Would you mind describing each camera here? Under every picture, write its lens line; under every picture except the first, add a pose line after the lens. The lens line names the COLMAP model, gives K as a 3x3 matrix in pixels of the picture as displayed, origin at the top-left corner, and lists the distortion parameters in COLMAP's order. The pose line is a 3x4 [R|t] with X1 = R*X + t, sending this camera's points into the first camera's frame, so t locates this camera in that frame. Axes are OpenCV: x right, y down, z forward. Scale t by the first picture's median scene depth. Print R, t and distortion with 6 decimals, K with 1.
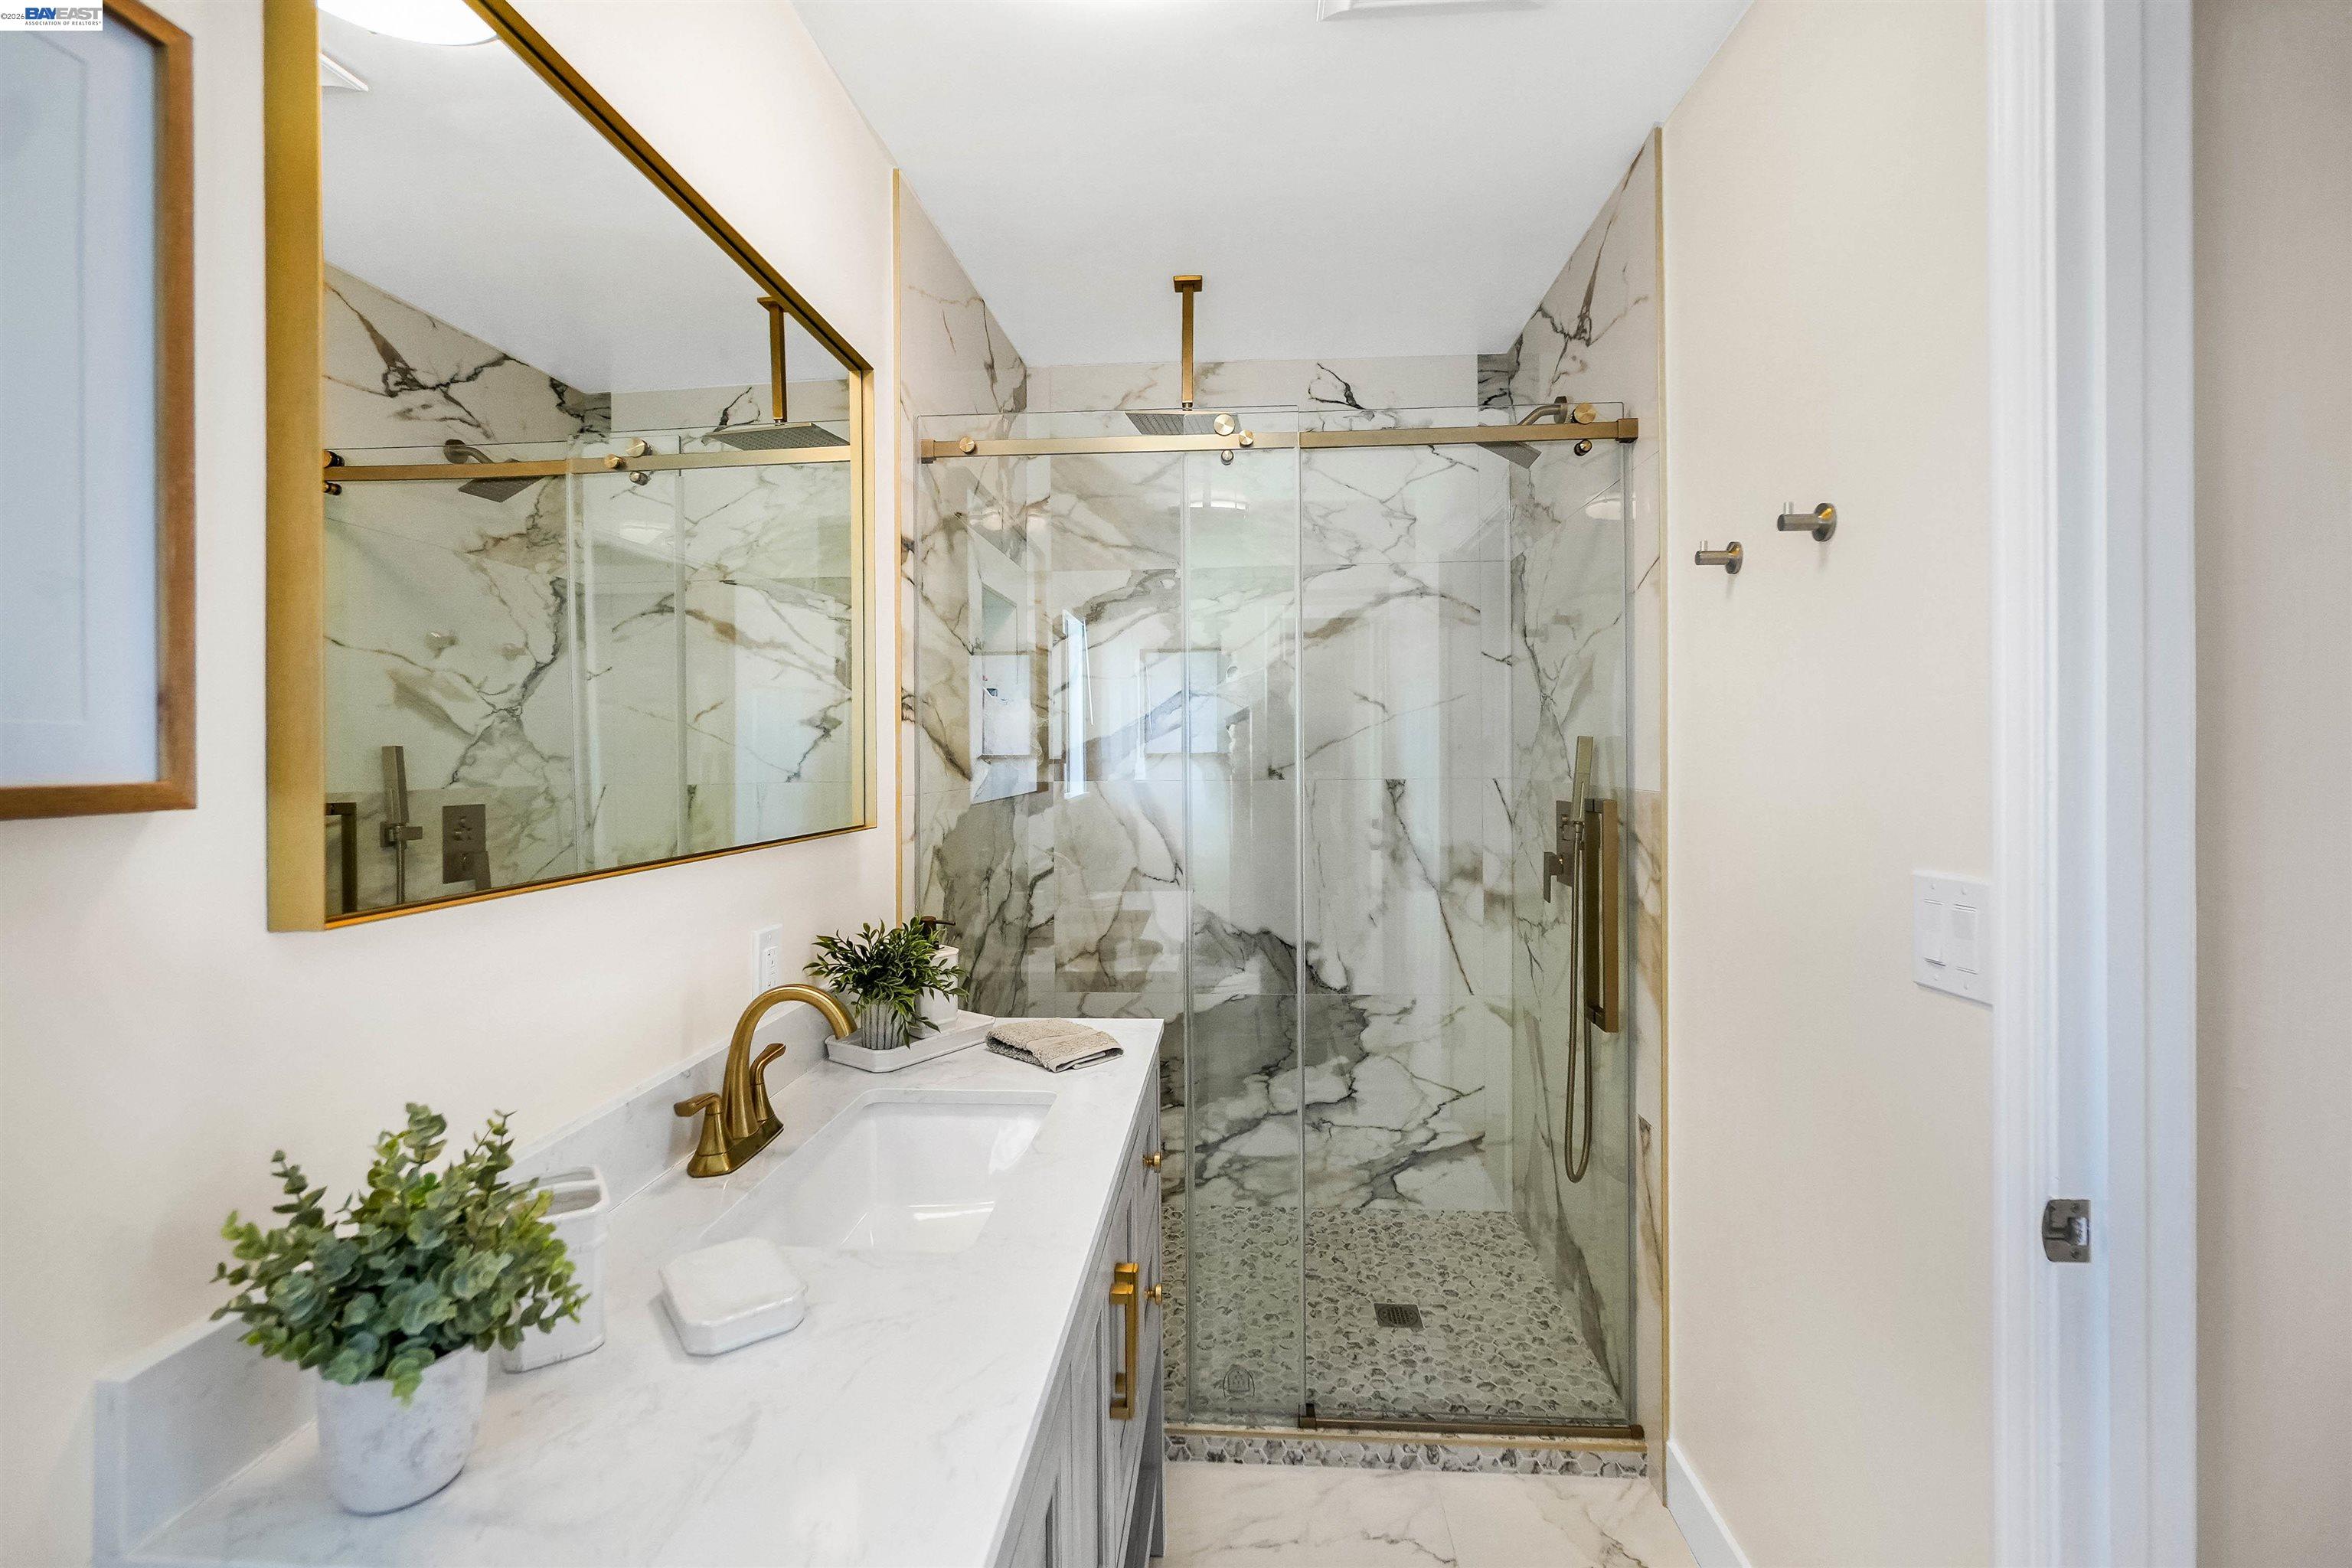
lens RADIAL K [[1041.1, 0, 1174.4], [0, 1041.1, 763.7], [0, 0, 1]] dist [-0.005326, 0.001559]
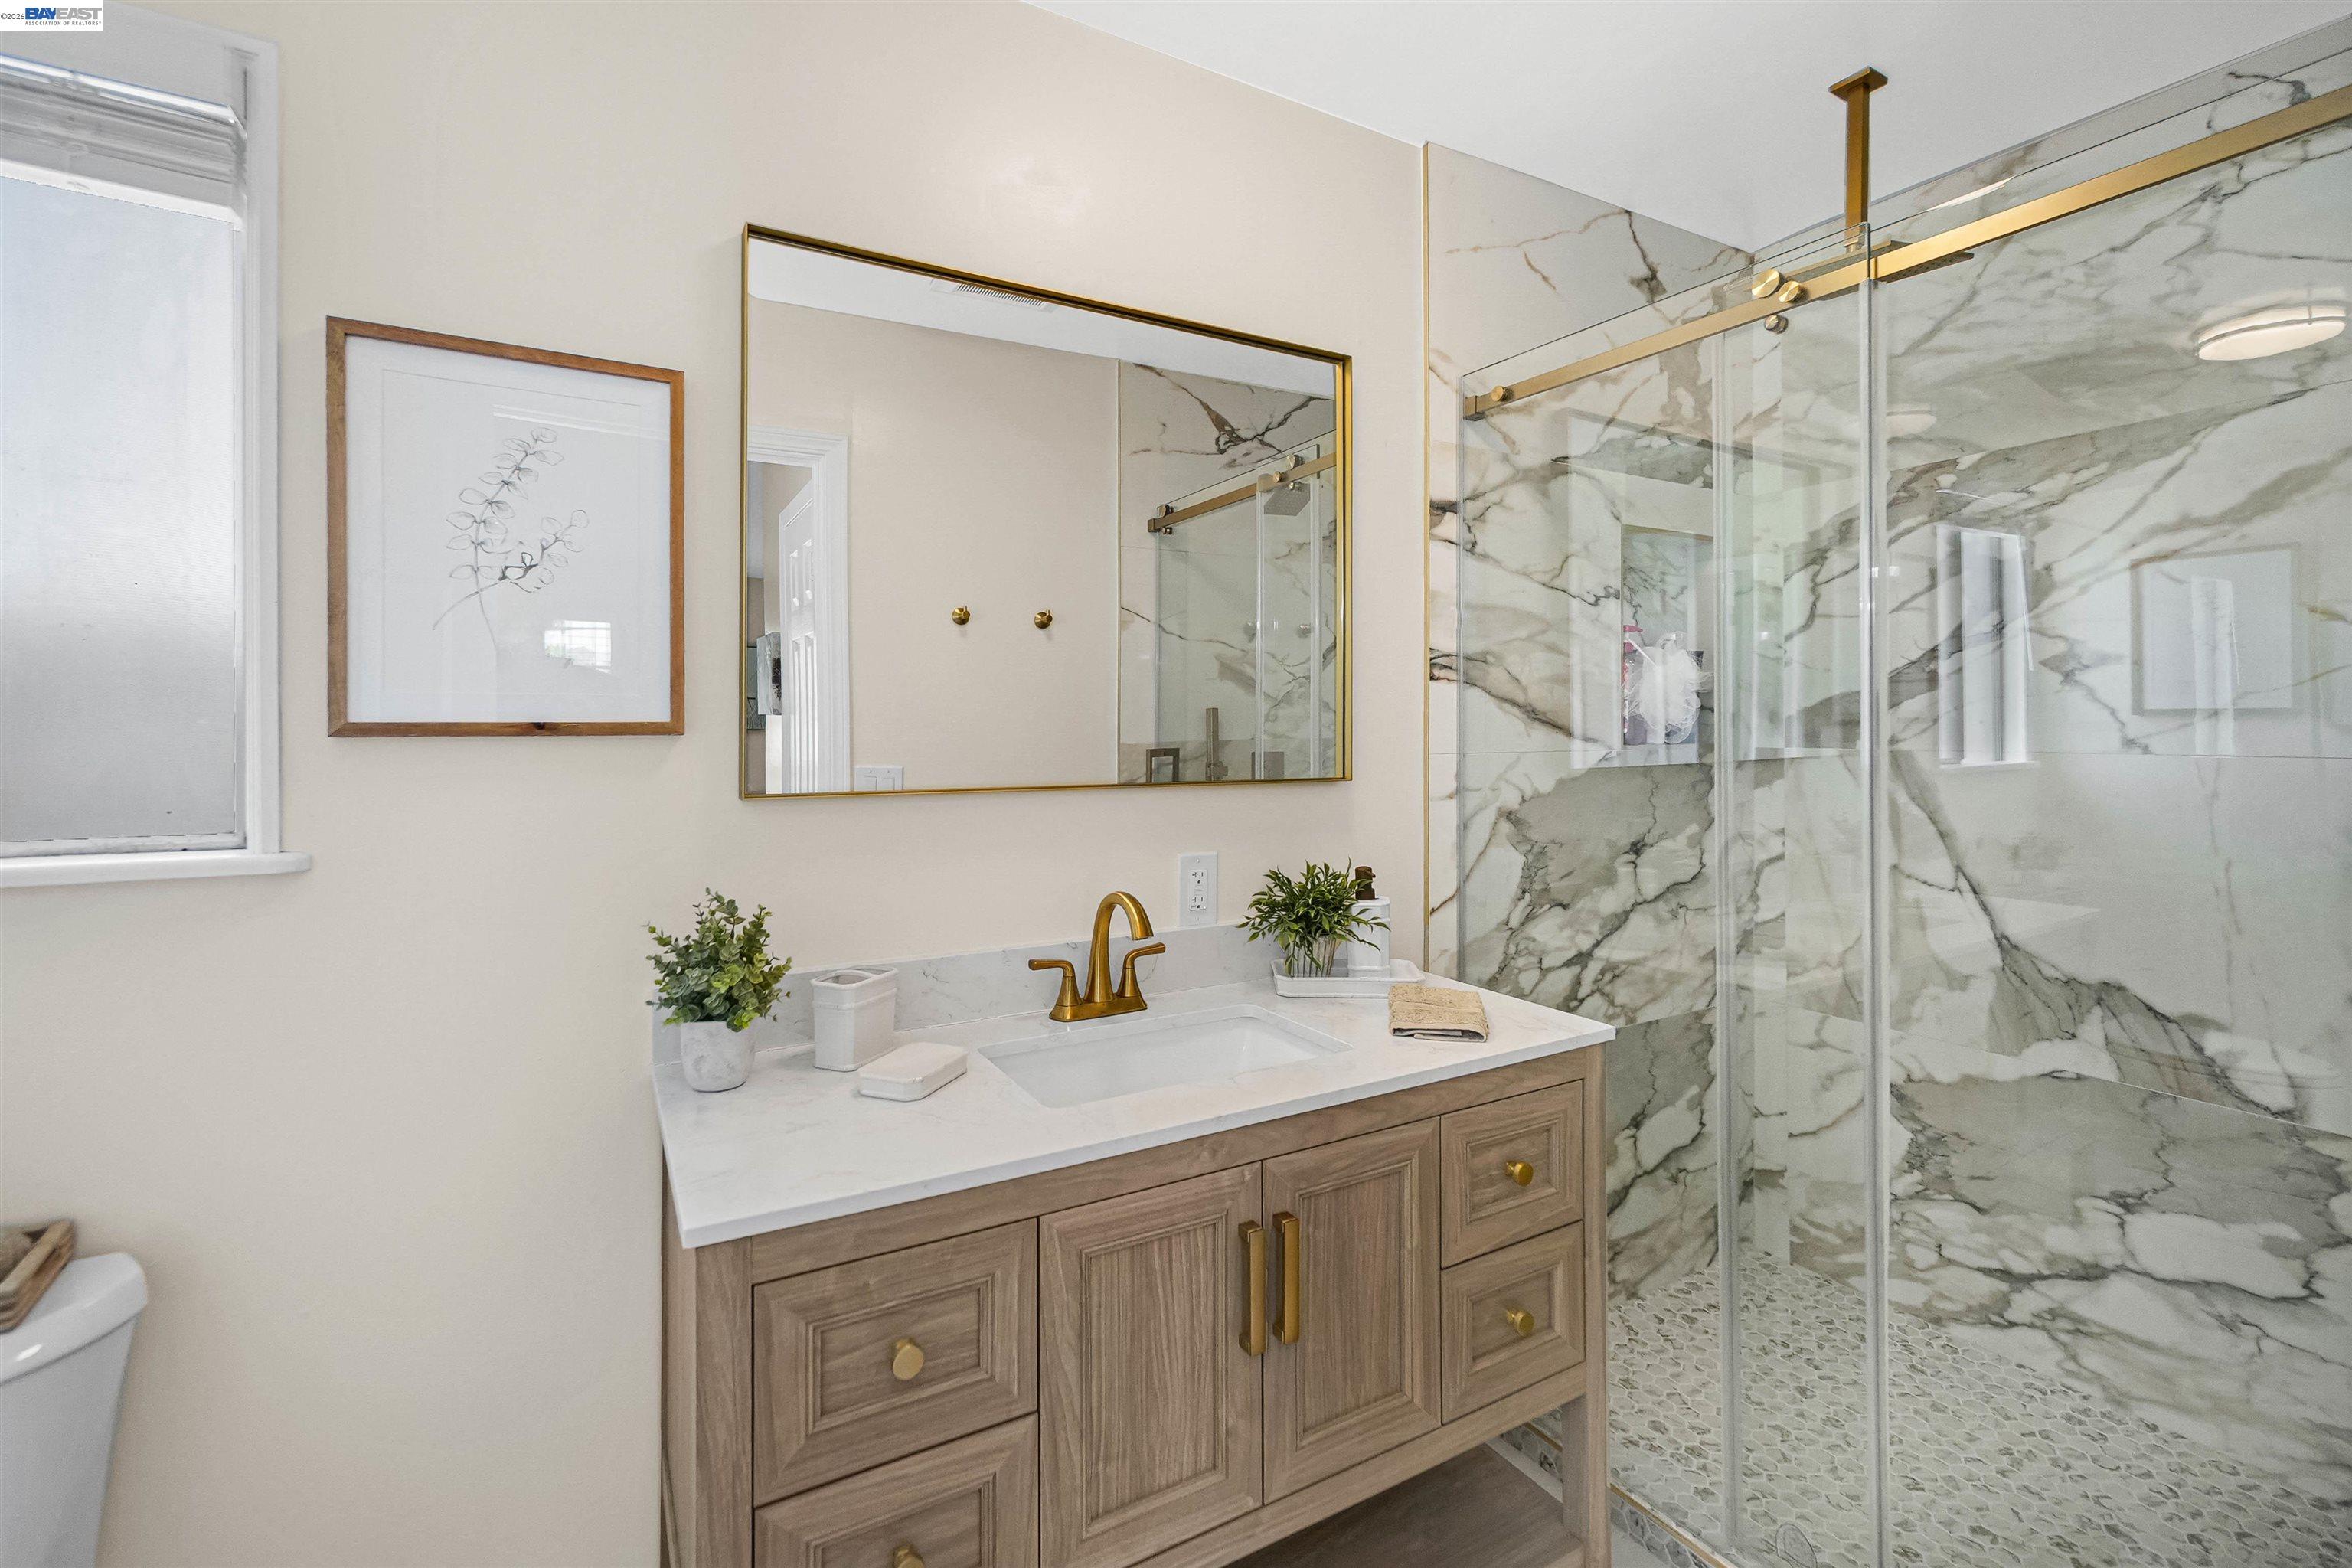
lens RADIAL K [[1026.0, 0, 1120.8], [0, 1026.0, 729.9], [0, 0, 1]] dist [-0.011181, 0.004620]
pose [[0.548834, 0.014129, -0.835812, 0.296364], [-0.009976, 0.999897, 0.010352, 0.000158], [0.835872, 0.002657, 0.548918, 0.135154]]
